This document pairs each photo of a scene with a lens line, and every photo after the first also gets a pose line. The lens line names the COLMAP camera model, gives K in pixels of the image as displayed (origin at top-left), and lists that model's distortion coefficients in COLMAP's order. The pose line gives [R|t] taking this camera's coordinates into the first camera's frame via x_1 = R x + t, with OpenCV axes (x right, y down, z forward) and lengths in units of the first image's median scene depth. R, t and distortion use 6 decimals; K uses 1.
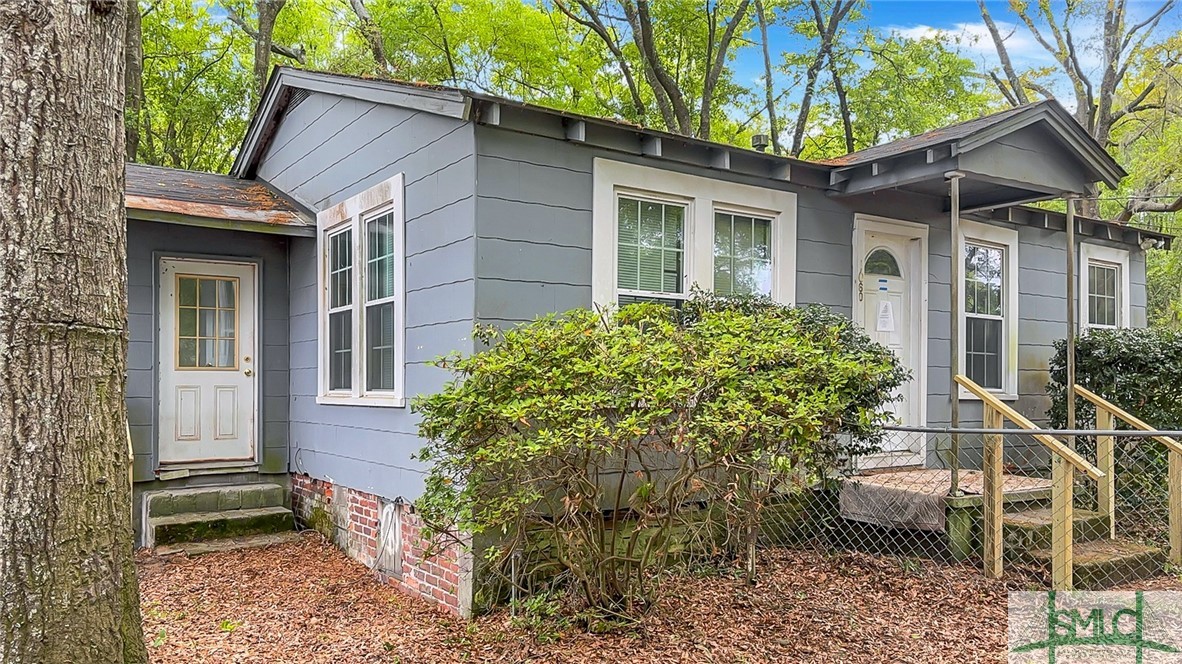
lens RADIAL K [[863.1, 0, 571.7], [0, 863.1, 370.9], [0, 0, 1]] dist [0.011304, -0.040821]
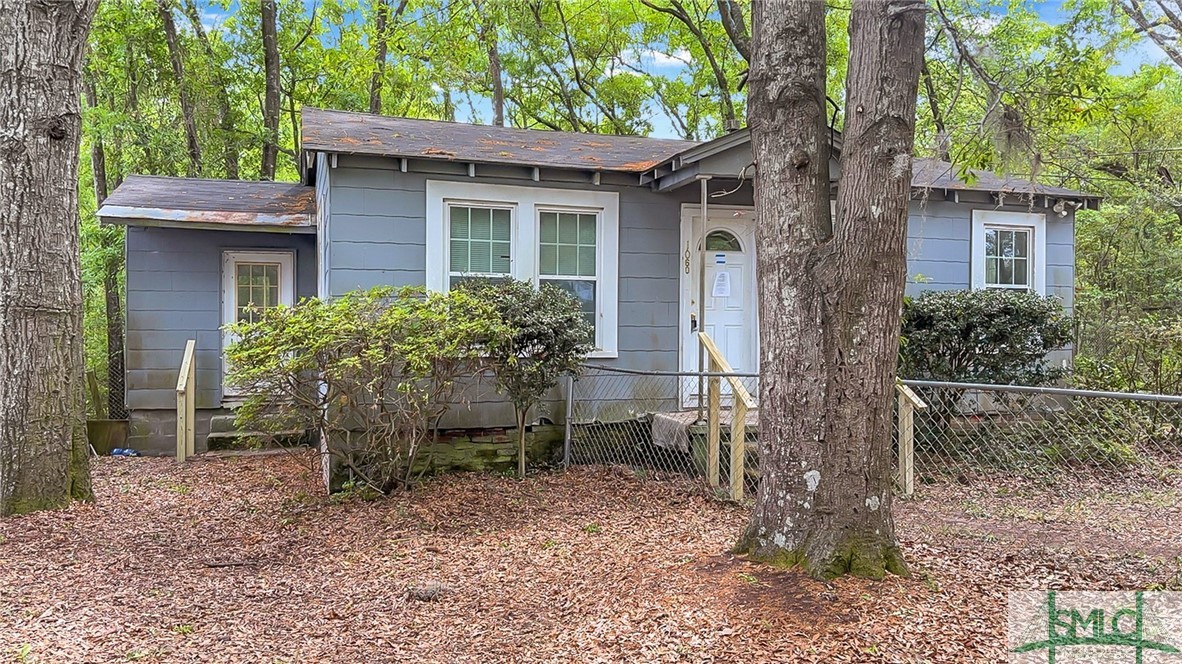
lens RADIAL K [[863.1, 0, 578.8], [0, 863.1, 330.5], [0, 0, 1]] dist [0.011304, -0.040821]
pose [[0.966850, -0.004290, -0.255308, 0.603433], [0.004943, 0.999986, 0.001915, -0.001118], [0.255296, -0.003114, 0.966858, -0.303620]]
